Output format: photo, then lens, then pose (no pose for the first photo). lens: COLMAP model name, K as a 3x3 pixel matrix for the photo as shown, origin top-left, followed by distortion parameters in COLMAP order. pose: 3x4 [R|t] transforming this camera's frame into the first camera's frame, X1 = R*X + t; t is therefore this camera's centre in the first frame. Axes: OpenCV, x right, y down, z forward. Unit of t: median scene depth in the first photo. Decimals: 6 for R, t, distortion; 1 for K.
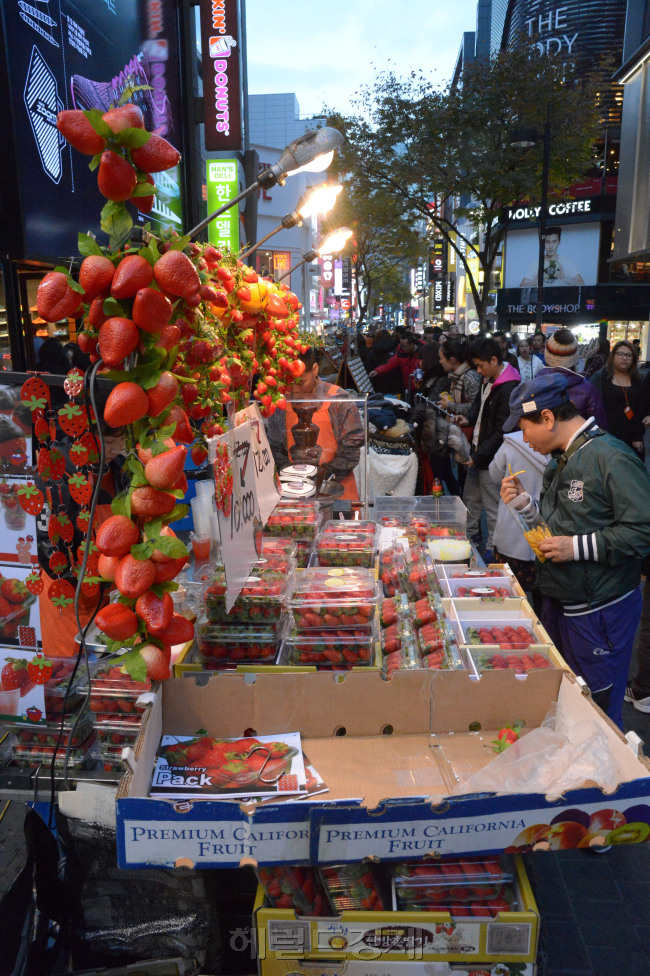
lens RADIAL K [[728.3, 0, 320.7], [0, 728.3, 490.1], [0, 0, 1]] dist [-0.003745, 0.002078]
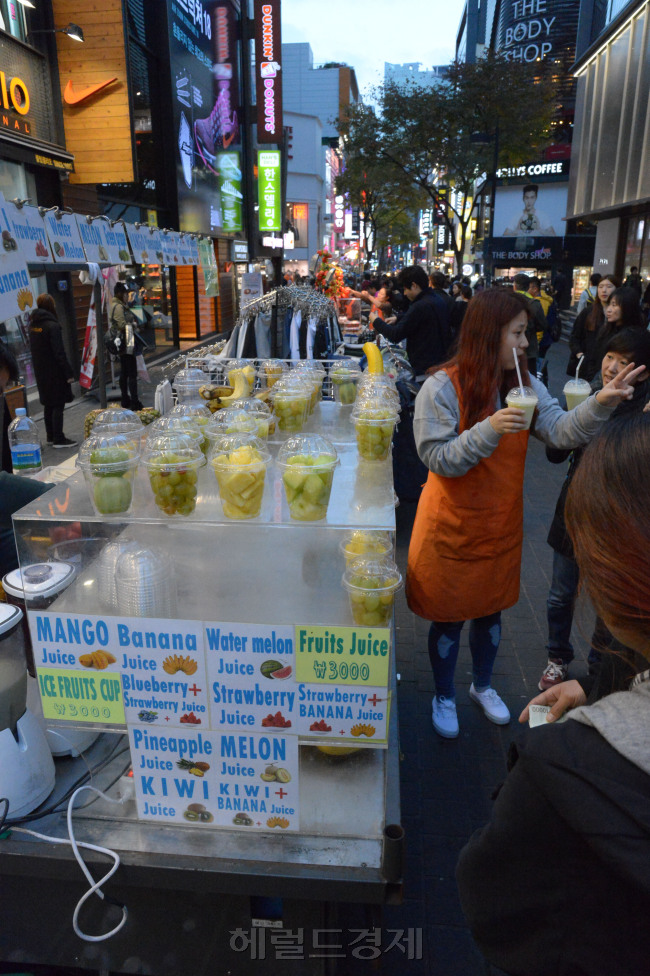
lens RADIAL K [[728.3, 0, 330.2], [0, 728.3, 484.4], [0, 0, 1]] dist [-0.003745, 0.002078]
pose [[0.999945, 0.009286, 0.004829, -0.007935], [-0.009605, 0.997439, 0.070881, 0.042161], [-0.004159, -0.070924, 0.997473, -0.209763]]
